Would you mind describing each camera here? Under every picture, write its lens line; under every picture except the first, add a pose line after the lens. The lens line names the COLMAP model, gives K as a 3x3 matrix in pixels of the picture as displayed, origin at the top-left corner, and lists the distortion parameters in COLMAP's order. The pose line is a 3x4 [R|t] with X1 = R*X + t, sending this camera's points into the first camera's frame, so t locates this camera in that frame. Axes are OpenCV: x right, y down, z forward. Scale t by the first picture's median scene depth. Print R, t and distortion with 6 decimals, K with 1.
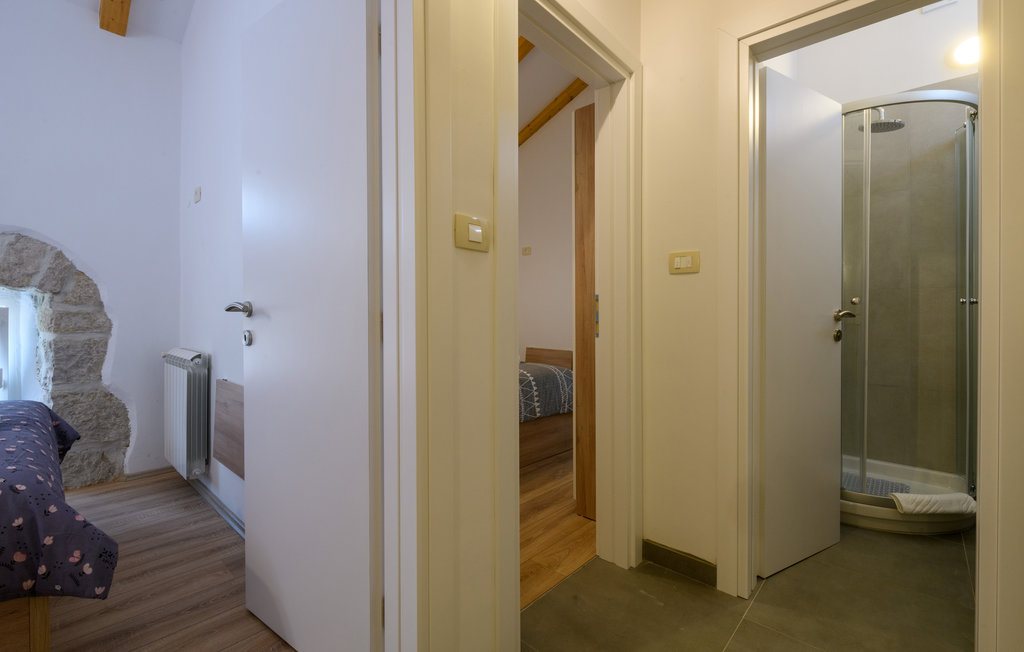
lens RADIAL K [[477.1, 0, 512.7], [0, 477.1, 326.1], [0, 0, 1]] dist [0.004314, -0.000618]
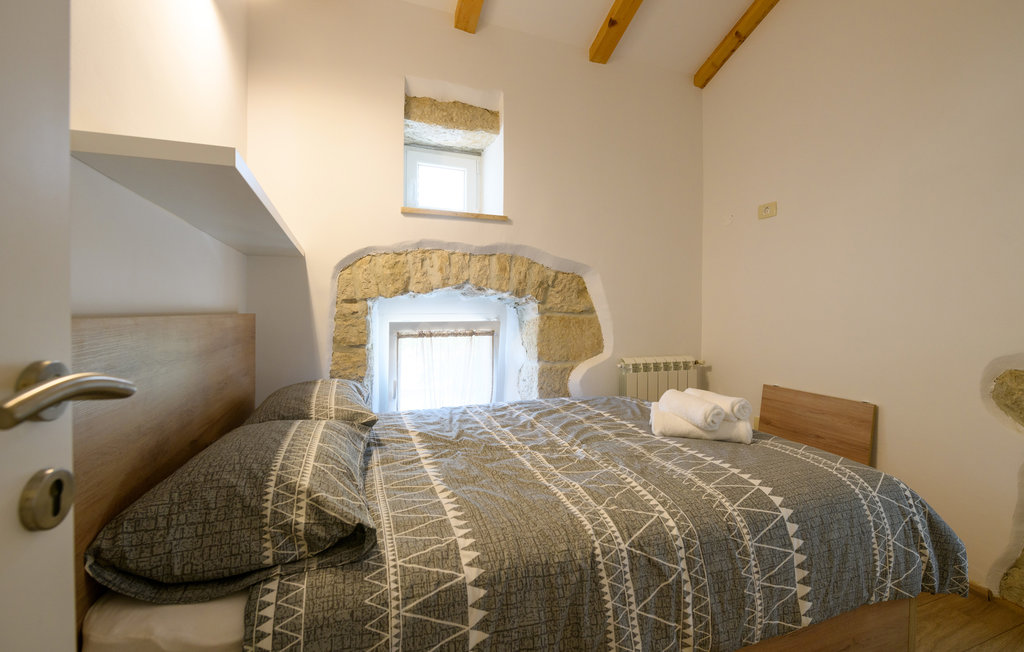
lens RADIAL K [[477.1, 0, 512.0], [0, 477.1, 325.8], [0, 0, 1]] dist [0.004314, -0.000618]
pose [[0.902270, 0.022213, -0.430598, 0.003852], [-0.018564, 0.999747, 0.012674, -0.035751], [0.430771, -0.003442, 0.902455, 0.575234]]
